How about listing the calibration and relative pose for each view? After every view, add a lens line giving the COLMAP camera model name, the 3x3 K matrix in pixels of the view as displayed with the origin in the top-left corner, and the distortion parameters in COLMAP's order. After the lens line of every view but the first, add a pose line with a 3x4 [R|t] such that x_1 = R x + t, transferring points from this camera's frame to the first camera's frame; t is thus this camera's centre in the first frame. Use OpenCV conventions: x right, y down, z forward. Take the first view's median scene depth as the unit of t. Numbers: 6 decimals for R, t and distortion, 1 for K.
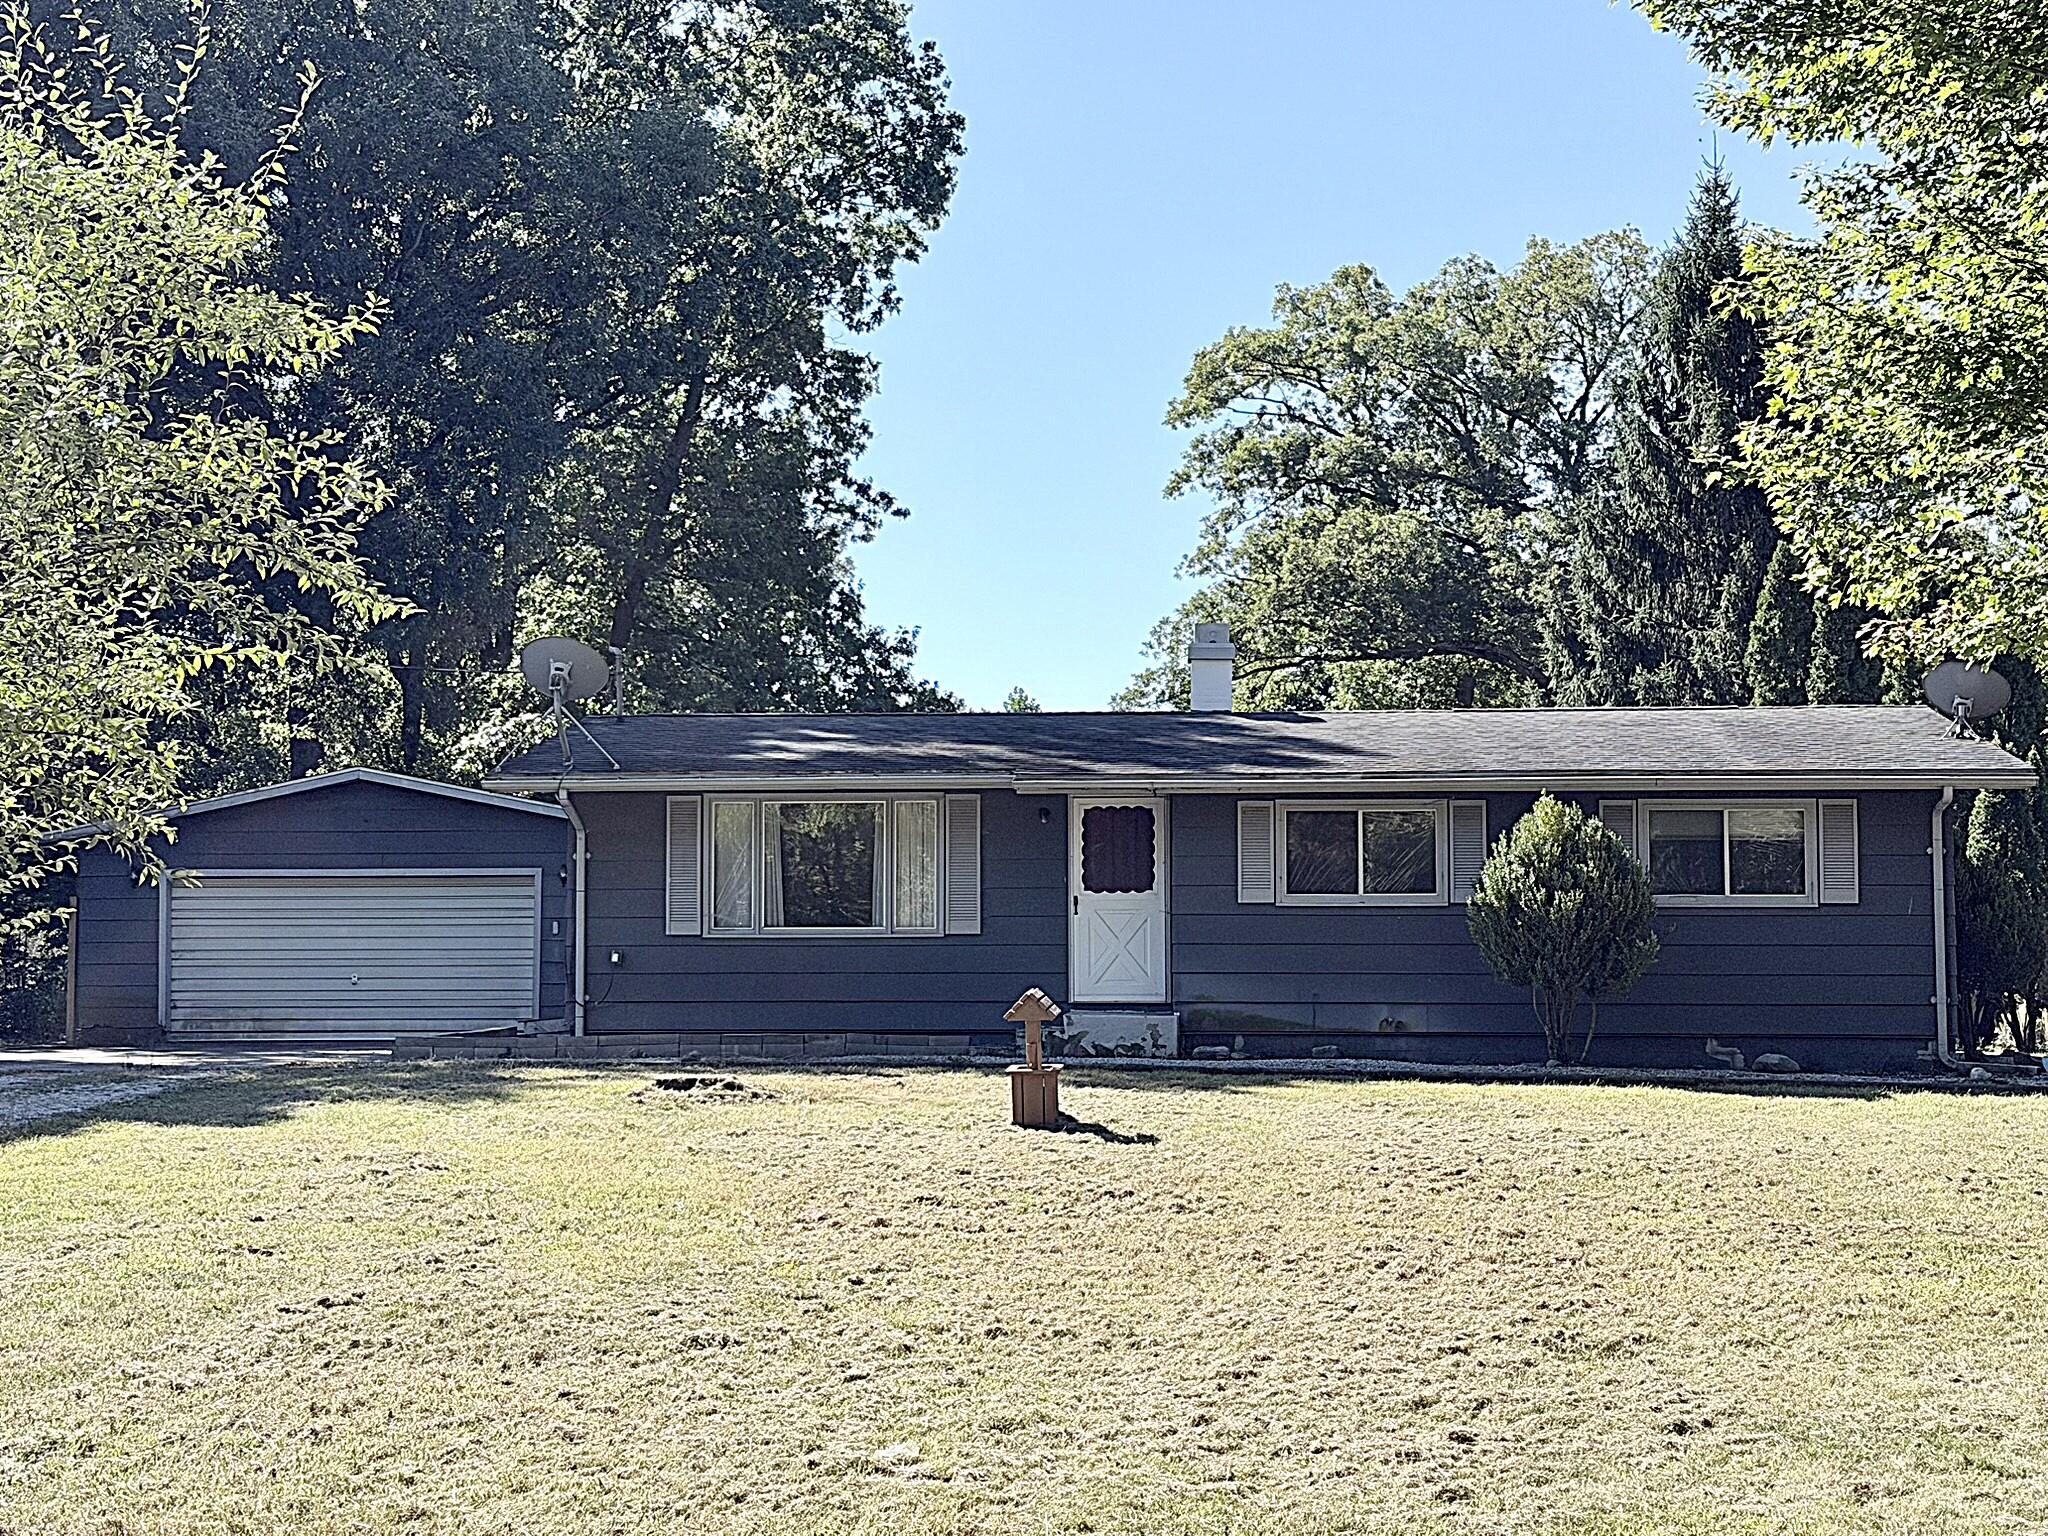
lens RADIAL K [[3107.6, 0, 1024.1], [0, 3107.6, 772.3], [0, 0, 1]] dist [0.100379, 0.000000]
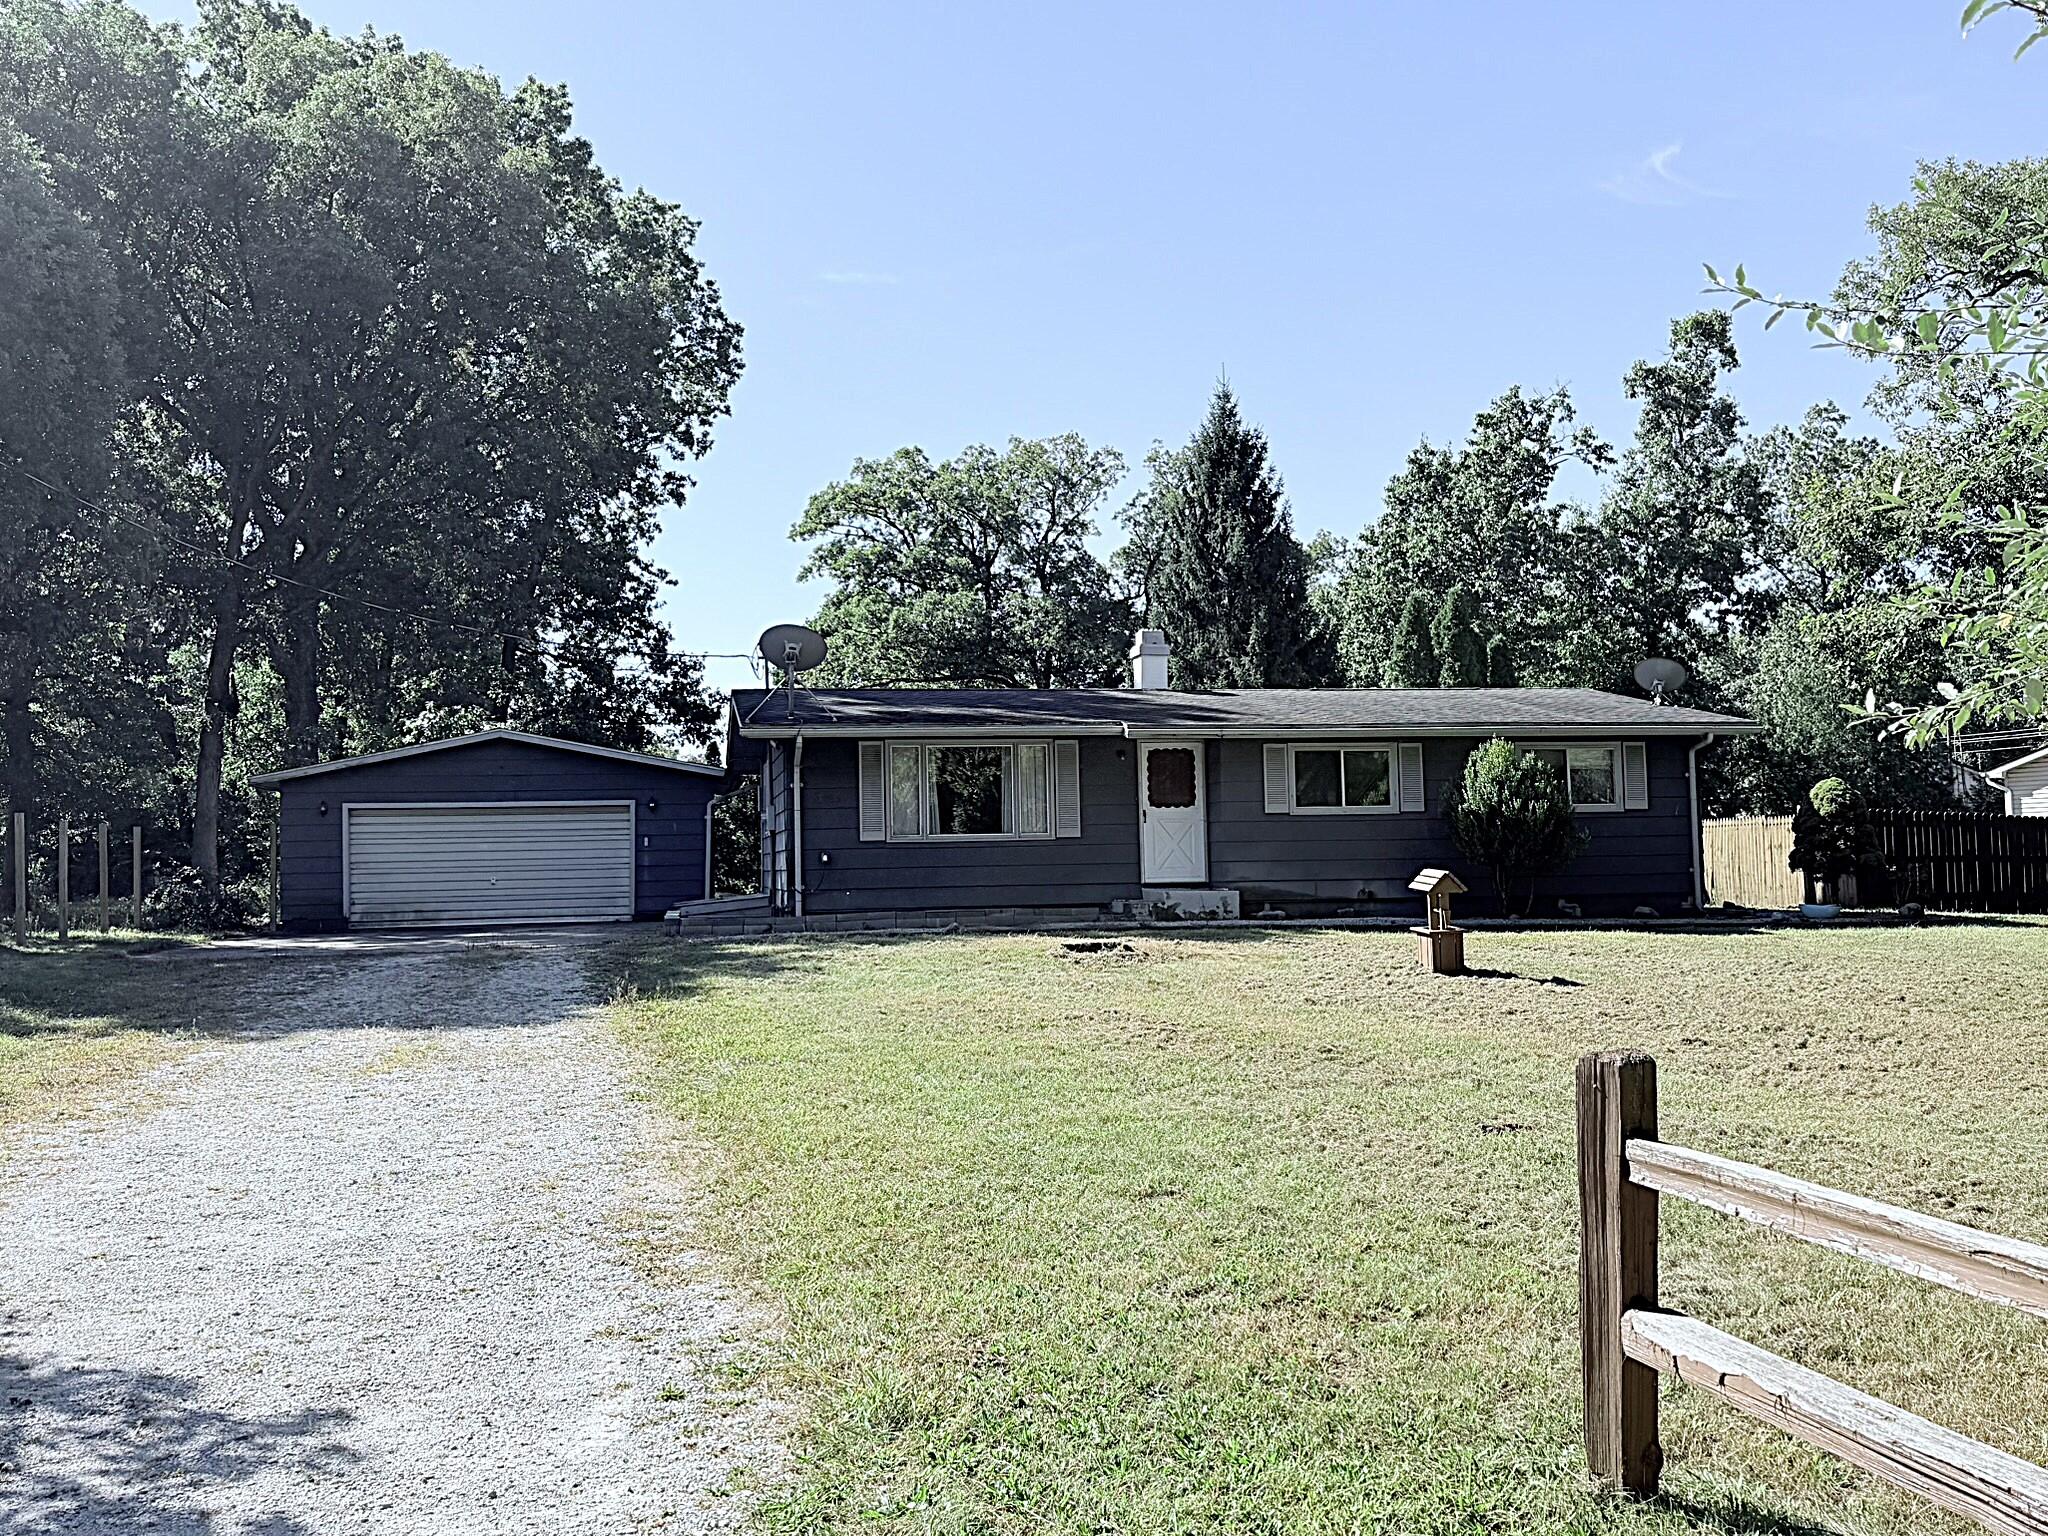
lens RADIAL K [[1731.3, 0, 1024.1], [0, 1731.3, 770.5], [0, 0, 1]] dist [0.087227, -0.001855]
pose [[0.960589, -0.002905, 0.277957, -0.203037], [0.001374, 0.999983, 0.005705, 0.012805], [-0.277969, -0.005098, 0.960576, 0.183897]]
